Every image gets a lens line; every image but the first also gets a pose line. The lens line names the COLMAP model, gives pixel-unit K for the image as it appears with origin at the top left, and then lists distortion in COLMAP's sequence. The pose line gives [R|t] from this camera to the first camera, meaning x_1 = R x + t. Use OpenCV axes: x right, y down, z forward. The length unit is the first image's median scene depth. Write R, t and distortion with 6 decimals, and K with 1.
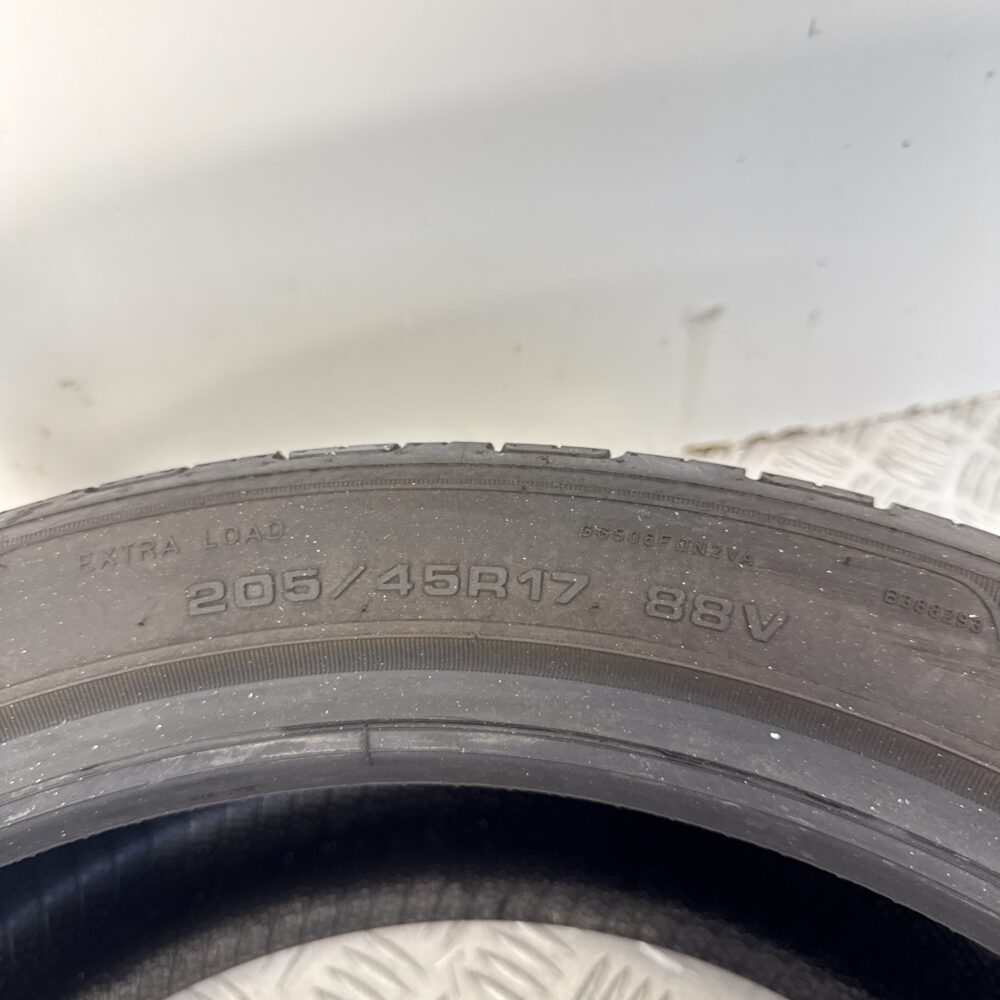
lens RADIAL K [[952.7, 0, 500.0], [0, 952.7, 500.0], [0, 0, 1]] dist [0.014706, -0.084147]
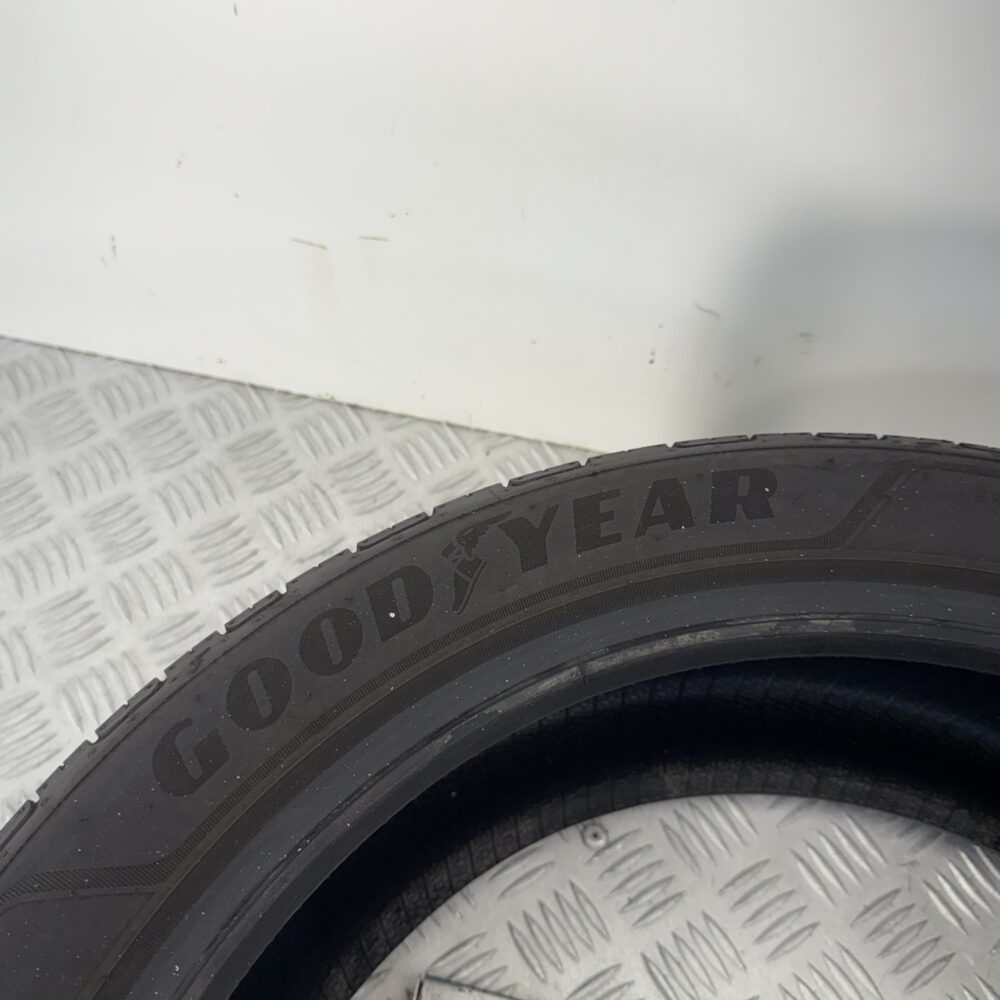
lens RADIAL K [[972.6, 0, 500.0], [0, 972.6, 500.0], [0, 0, 1]] dist [0.095835, -0.228699]
pose [[0.907729, 0.377860, -0.182344, -0.545121], [-0.372607, 0.925807, 0.063608, 0.167939], [0.192850, 0.010204, 0.981175, -0.438954]]
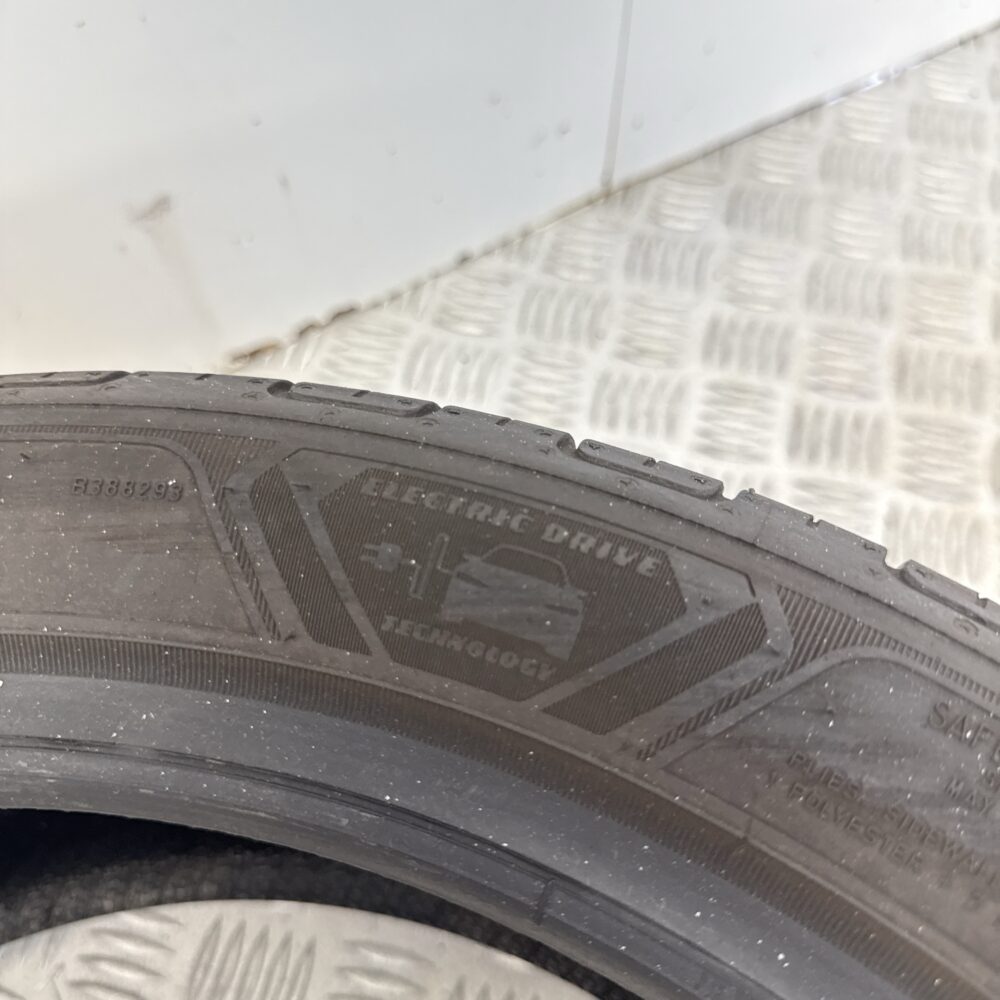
lens RADIAL K [[952.7, 0, 500.0], [0, 952.7, 500.0], [0, 0, 1]] dist [0.014706, -0.084147]
pose [[0.949619, -0.276149, 0.148211, 0.381044], [0.263767, 0.959602, 0.097937, 0.077399], [-0.169269, -0.053909, 0.984094, 0.071376]]
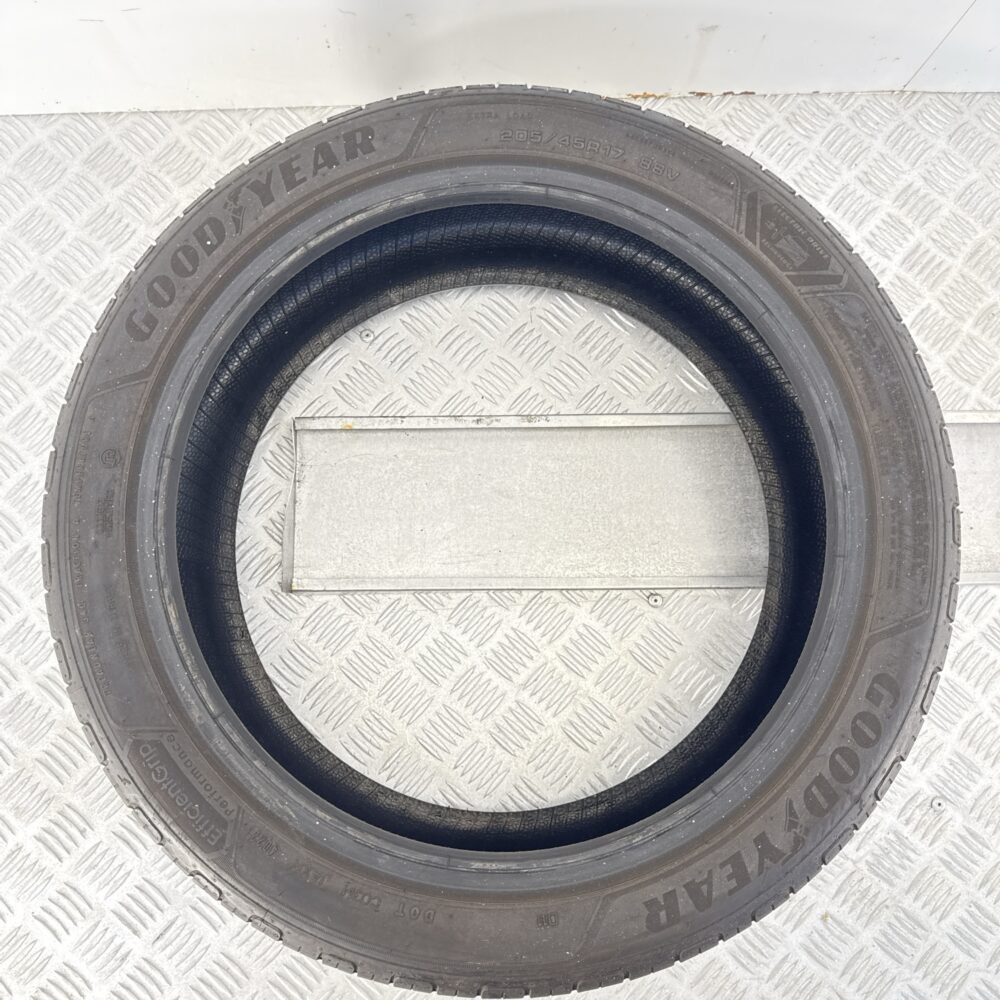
lens RADIAL K [[932.0, 0, 500.0], [0, 932.0, 500.0], [0, 0, 1]] dist [0.059696, -0.109833]
pose [[0.984155, 0.172898, 0.039320, -0.153735], [-0.173197, 0.889886, 0.422026, -0.085553], [0.037977, -0.422149, 0.905731, -1.514891]]
